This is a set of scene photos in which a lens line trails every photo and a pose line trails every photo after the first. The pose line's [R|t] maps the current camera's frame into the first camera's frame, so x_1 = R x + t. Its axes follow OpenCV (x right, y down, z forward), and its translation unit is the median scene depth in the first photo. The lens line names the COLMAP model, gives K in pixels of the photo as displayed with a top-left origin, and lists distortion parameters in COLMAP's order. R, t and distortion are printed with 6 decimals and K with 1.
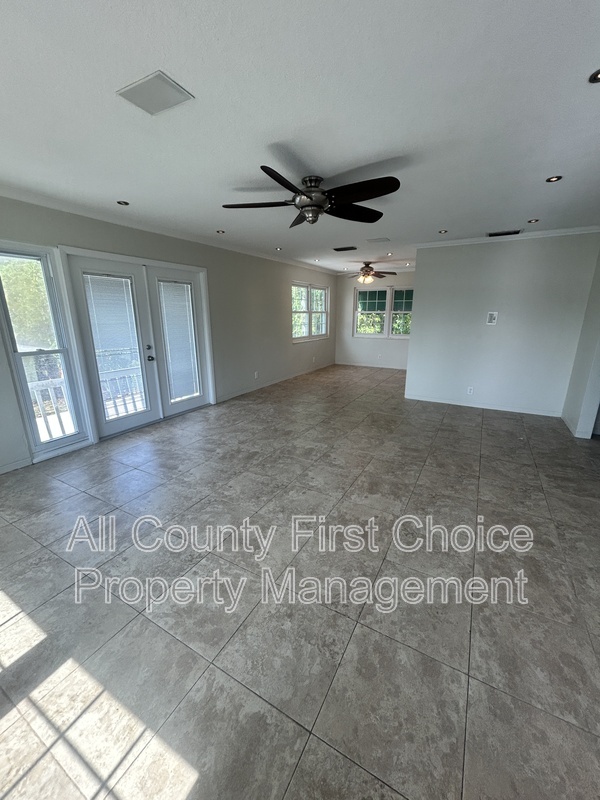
lens RADIAL K [[320.5, 0, 302.6], [0, 320.5, 401.7], [0, 0, 1]] dist [0.000933, -0.000915]
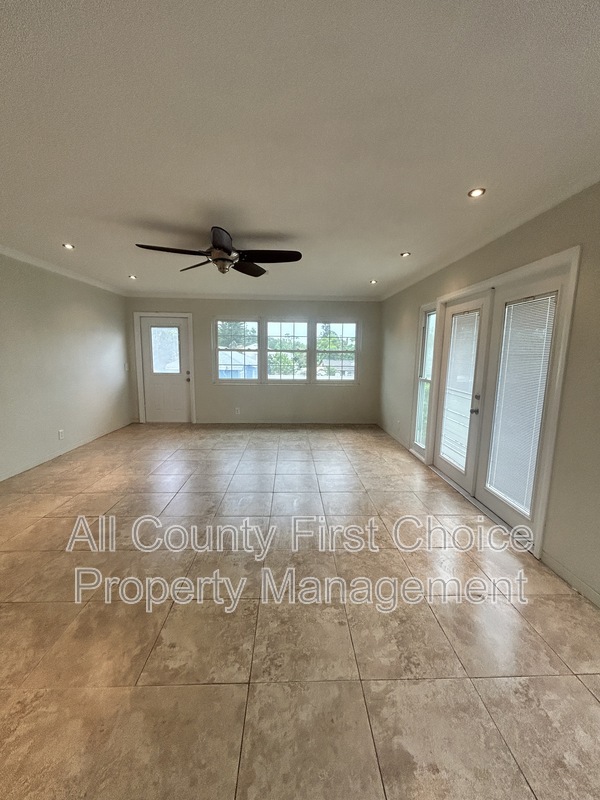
lens RADIAL K [[320.5, 0, 299.6], [0, 320.5, 396.7], [0, 0, 1]] dist [0.000933, -0.000915]
pose [[-0.857410, 0.056000, -0.511578, 0.331324], [-0.151426, 0.922604, 0.354785, -0.475427], [0.491852, 0.381662, -0.782570, 1.756515]]
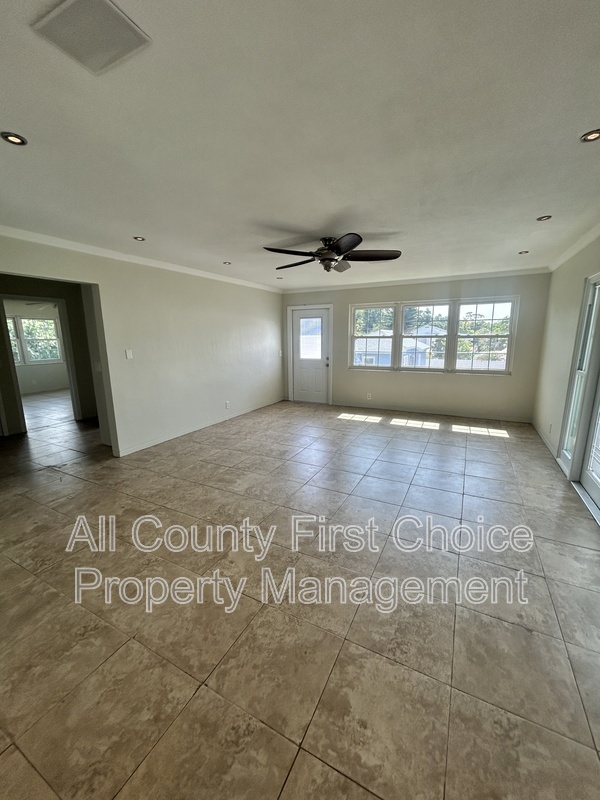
lens RADIAL K [[320.5, 0, 301.0], [0, 320.5, 396.2], [0, 0, 1]] dist [0.000933, -0.000915]
pose [[-0.999671, 0.012051, -0.022635, 0.140527], [0.000876, 0.898221, 0.439544, -0.534709], [0.025629, 0.439379, -0.897936, 1.879613]]
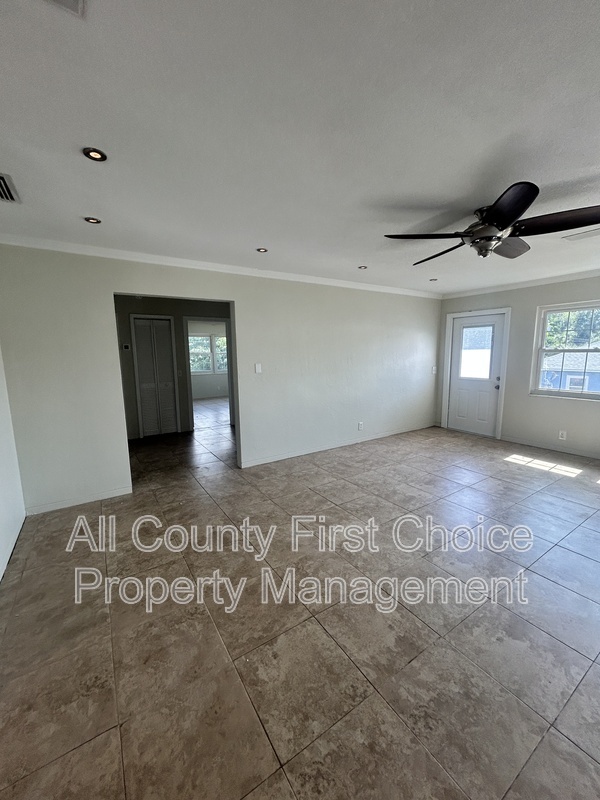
lens RADIAL K [[320.5, 0, 302.8], [0, 320.5, 397.8], [0, 0, 1]] dist [0.000933, -0.000915]
pose [[-0.885321, -0.056965, 0.461478, 0.034923], [0.134164, 0.918961, 0.370824, -0.471076], [-0.445204, 0.390212, -0.805933, 1.654154]]
